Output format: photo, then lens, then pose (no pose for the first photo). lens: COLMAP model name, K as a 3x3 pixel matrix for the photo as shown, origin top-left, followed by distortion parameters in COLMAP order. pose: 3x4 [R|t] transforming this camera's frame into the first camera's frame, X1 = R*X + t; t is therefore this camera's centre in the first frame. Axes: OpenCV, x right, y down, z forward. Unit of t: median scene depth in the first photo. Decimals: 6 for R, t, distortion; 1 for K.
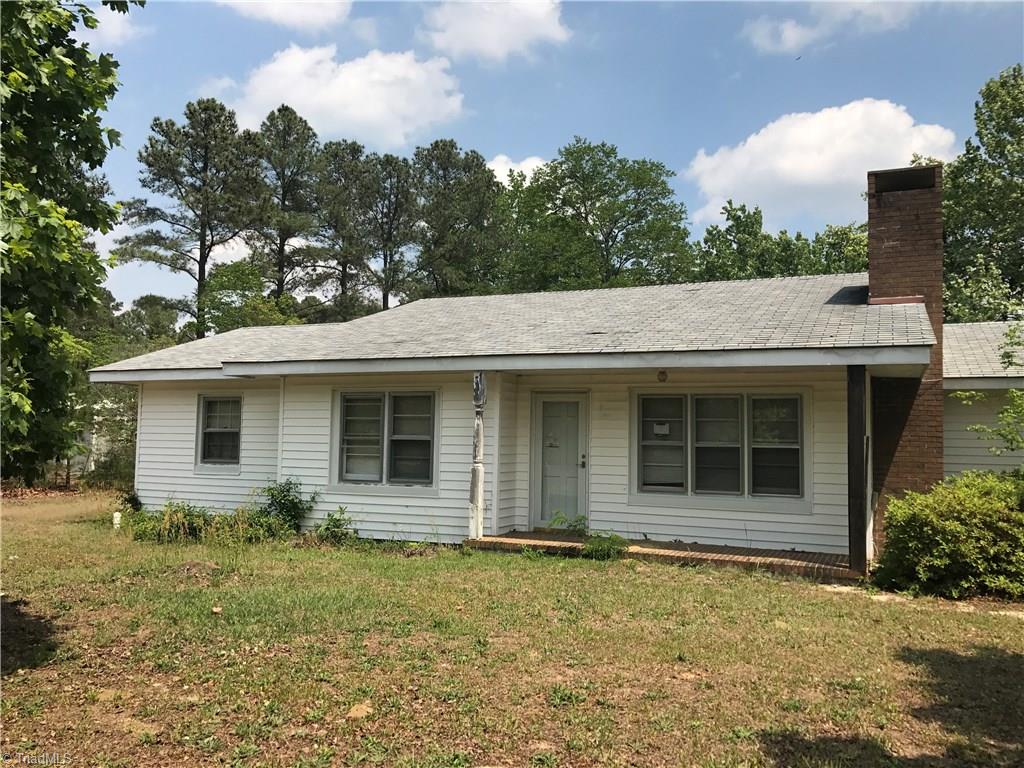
lens RADIAL K [[844.7, 0, 512.7], [0, 844.7, 383.4], [0, 0, 1]] dist [0.015897, -0.004681]
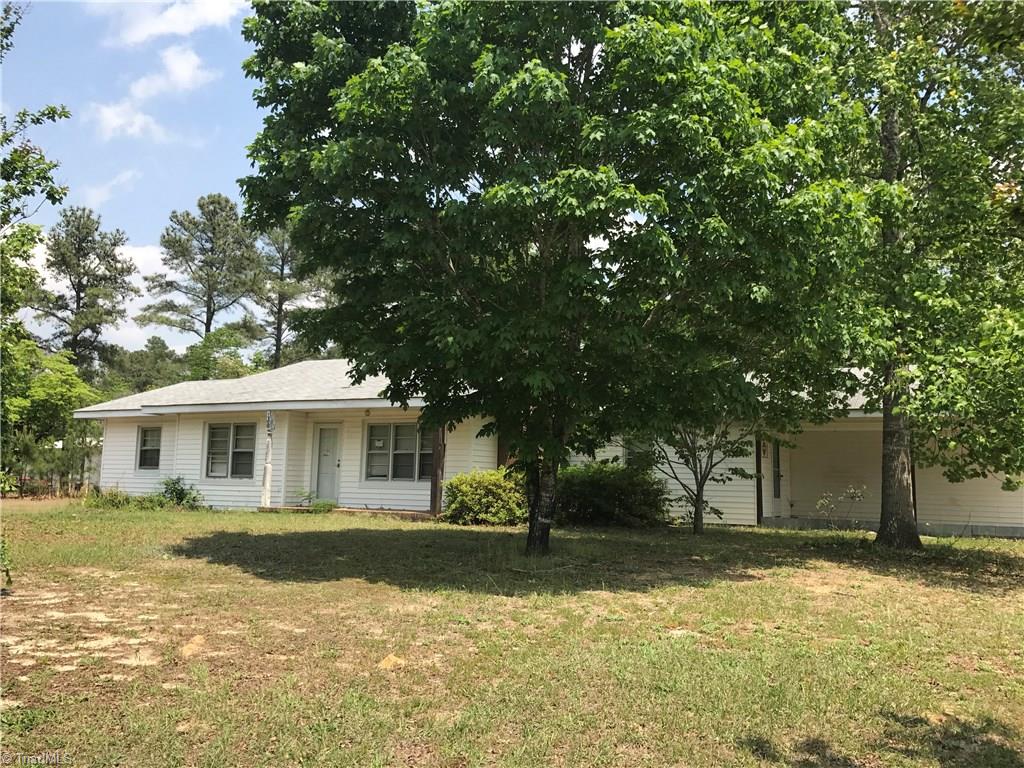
lens RADIAL K [[844.7, 0, 510.9], [0, 844.7, 383.1], [0, 0, 1]] dist [0.015897, -0.004681]
pose [[0.997097, -0.006615, -0.075851, 0.430287], [0.003119, 0.998931, -0.046120, 0.008373], [0.076075, 0.045750, 0.996052, -0.511775]]
